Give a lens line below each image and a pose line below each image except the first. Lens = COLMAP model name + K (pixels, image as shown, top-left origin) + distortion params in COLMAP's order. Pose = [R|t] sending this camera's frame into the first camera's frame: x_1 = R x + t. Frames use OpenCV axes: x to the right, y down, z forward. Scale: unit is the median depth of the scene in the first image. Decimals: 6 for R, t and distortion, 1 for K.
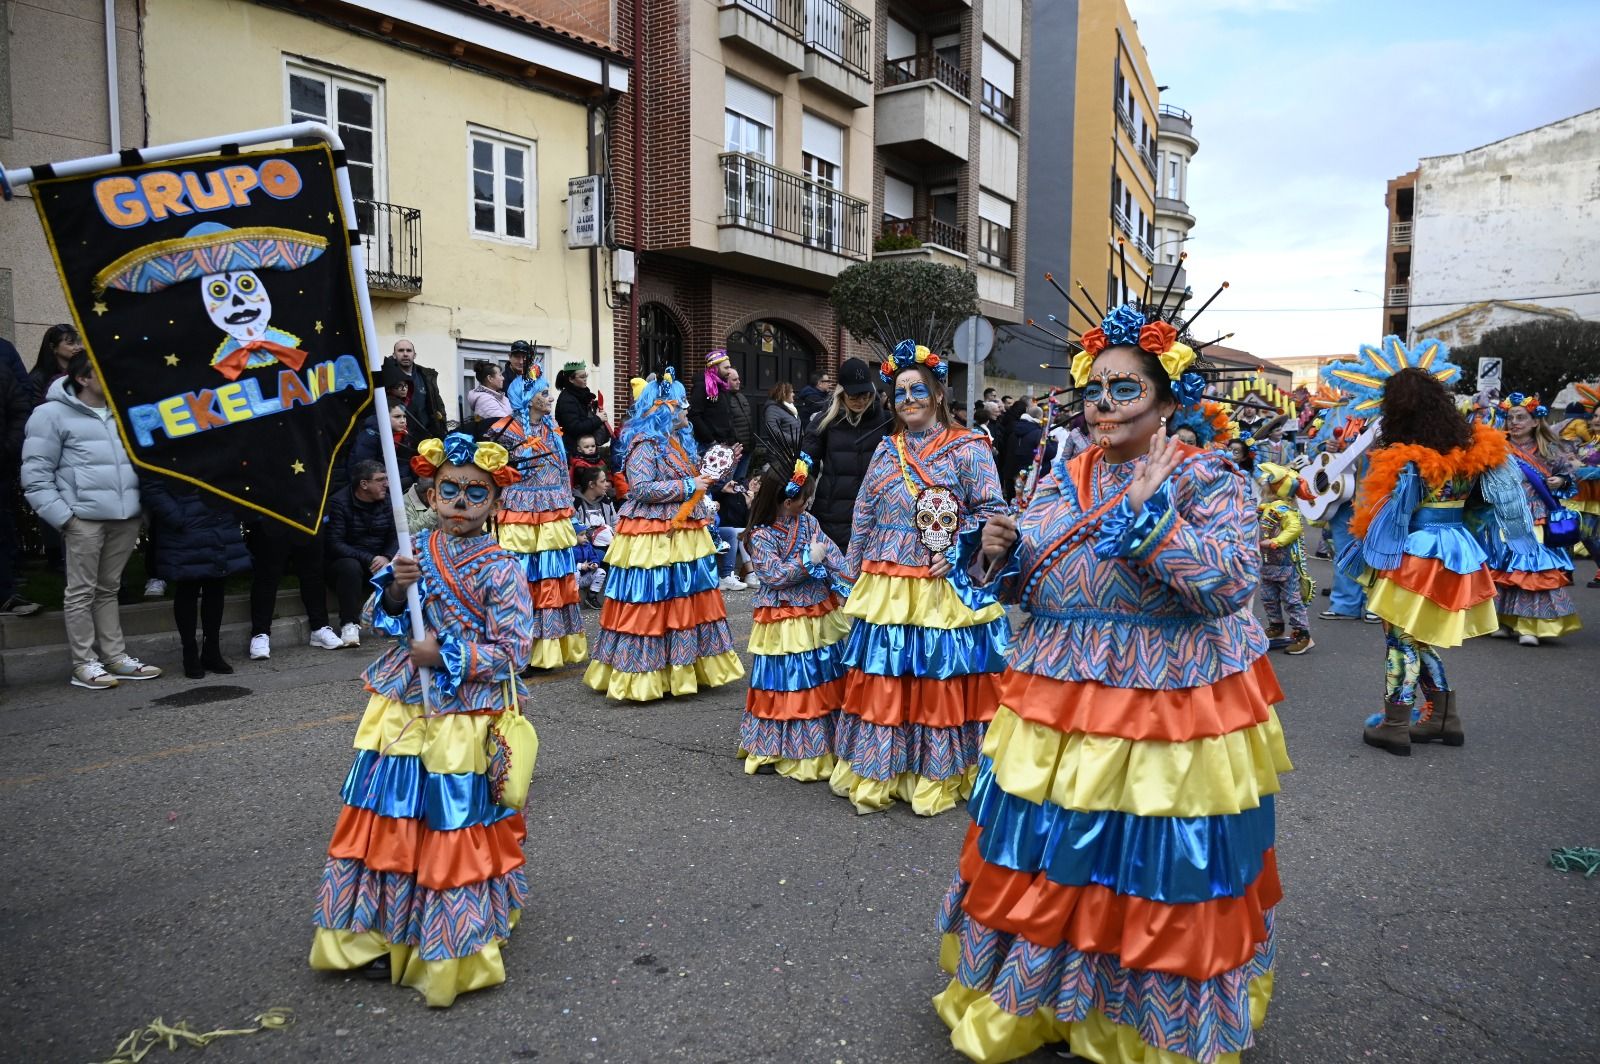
lens RADIAL K [[1071.9, 0, 793.9], [0, 1071.9, 530.6], [0, 0, 1]] dist [0.007581, -0.006246]
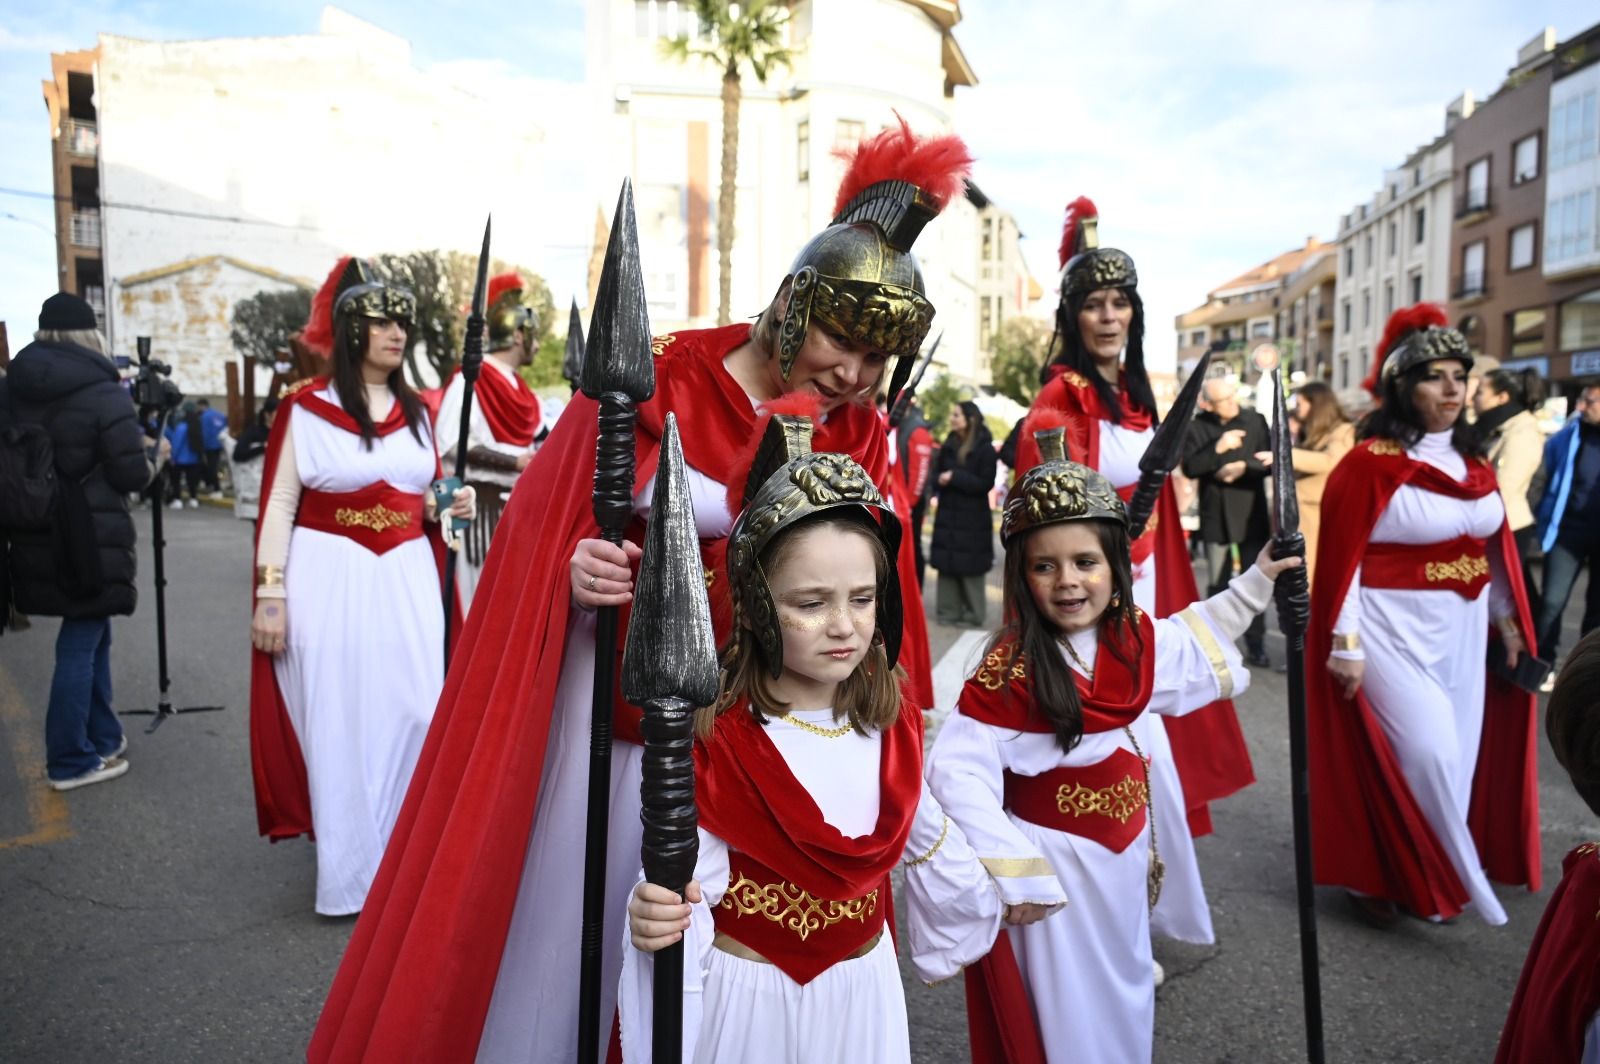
lens RADIAL K [[1058.6, 0, 794.2], [0, 1058.6, 531.0], [0, 0, 1]] dist [0.002734, -0.005018]
pose [[0.404017, -0.077769, 0.911440, 0.292063], [0.076532, 0.995760, 0.051039, -0.070542], [-0.911544, 0.049134, 0.408256, 0.800352]]
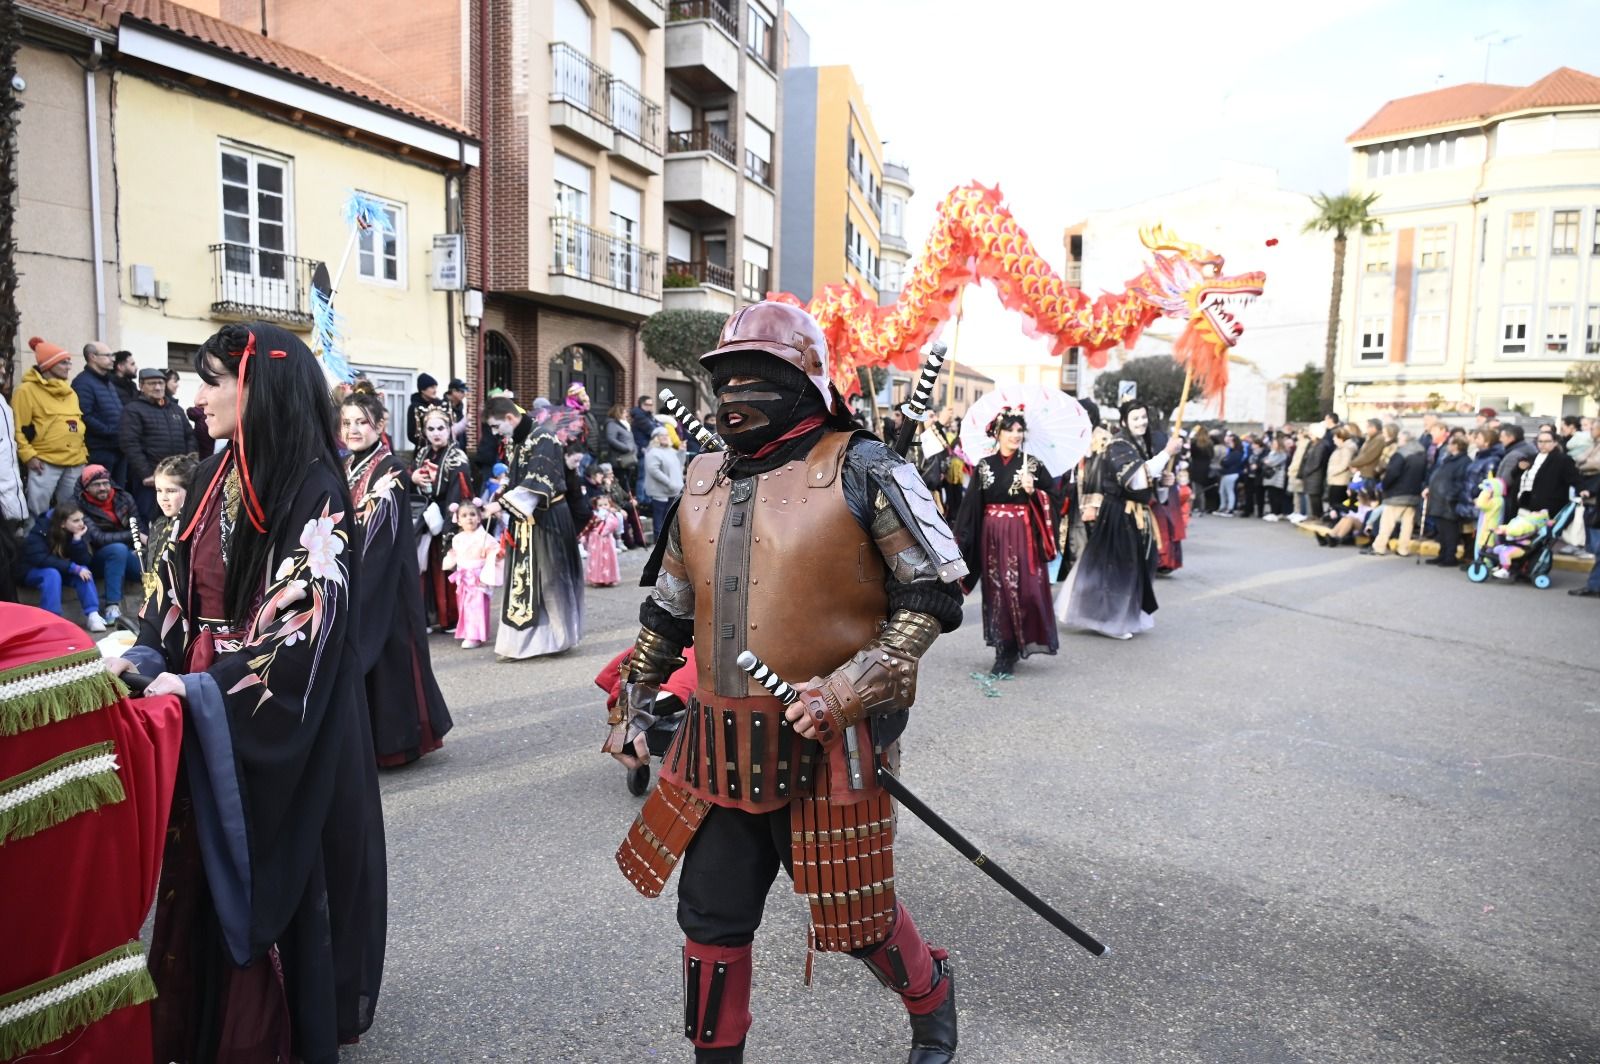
lens RADIAL K [[1055.6, 0, 797.1], [0, 1055.6, 529.5], [0, 0, 1]] dist [-0.002258, -0.004698]
pose [[0.970386, -0.008435, 0.241412, -0.063230], [0.006664, 0.999945, 0.008151, 0.005218], [-0.241467, -0.006301, 0.970388, -0.190737]]
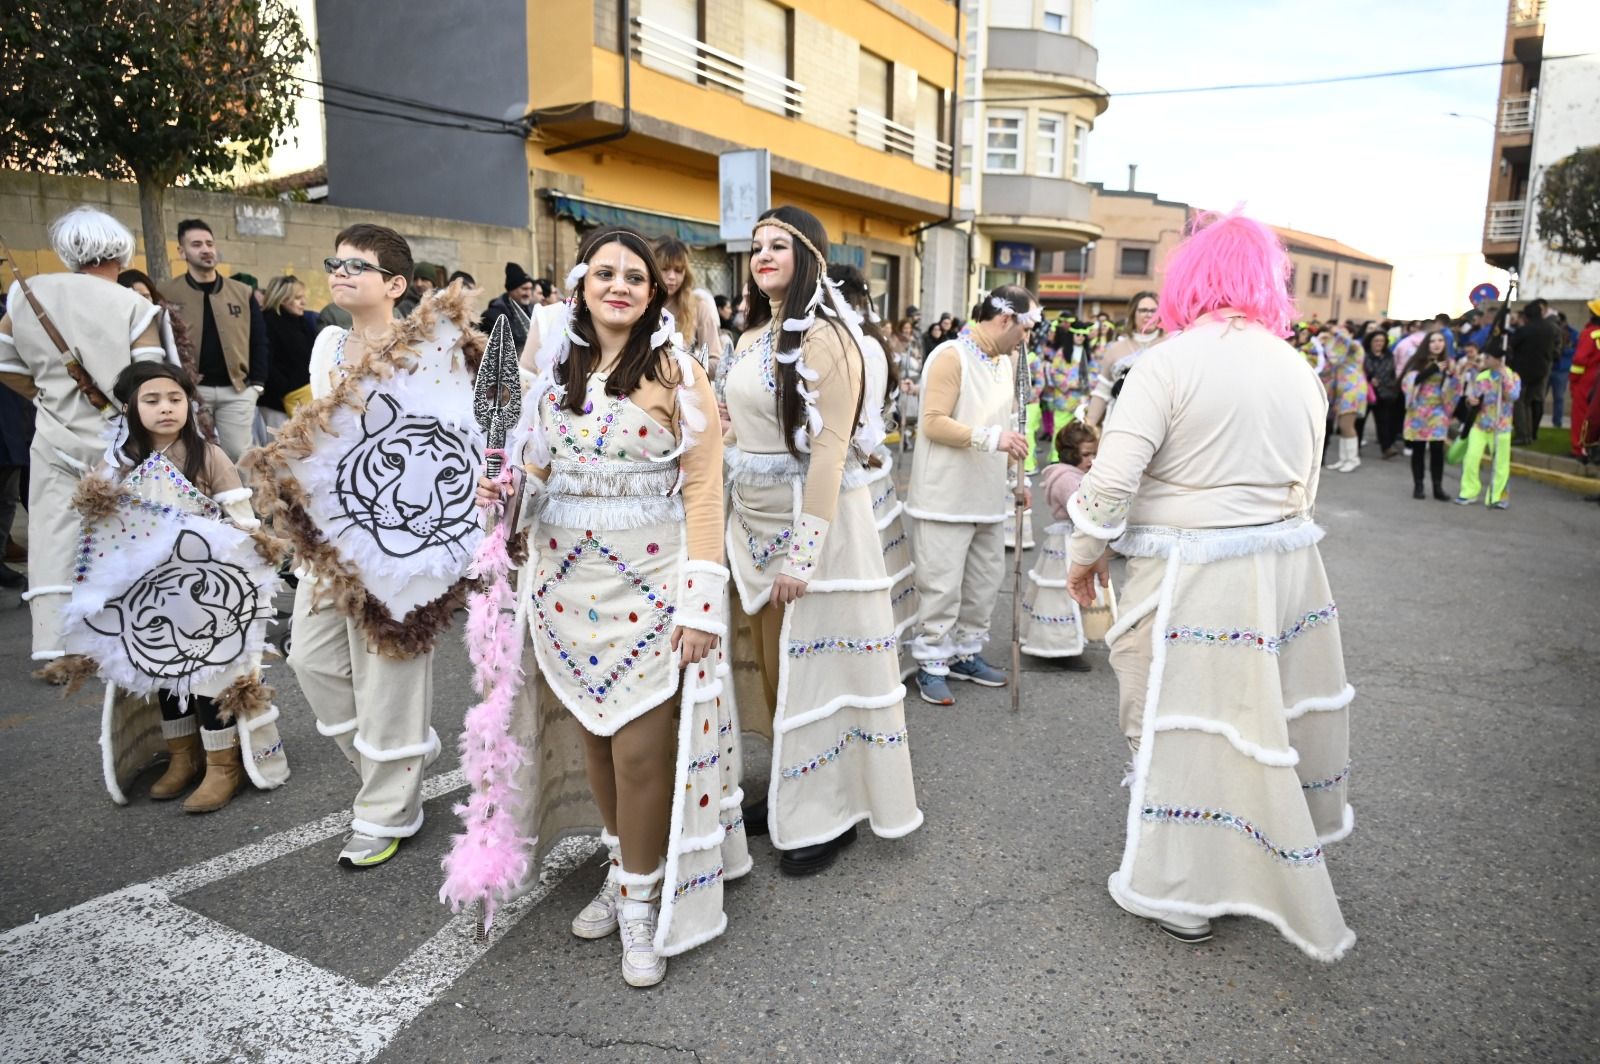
lens RADIAL K [[1058.6, 0, 794.2], [0, 1058.6, 531.0], [0, 0, 1]] dist [0.002734, -0.005018]
pose [[0.993472, 0.024685, -0.111376, 0.580176], [-0.015294, 0.996315, 0.084394, -0.080173], [0.113049, -0.082139, 0.990188, 0.880213]]
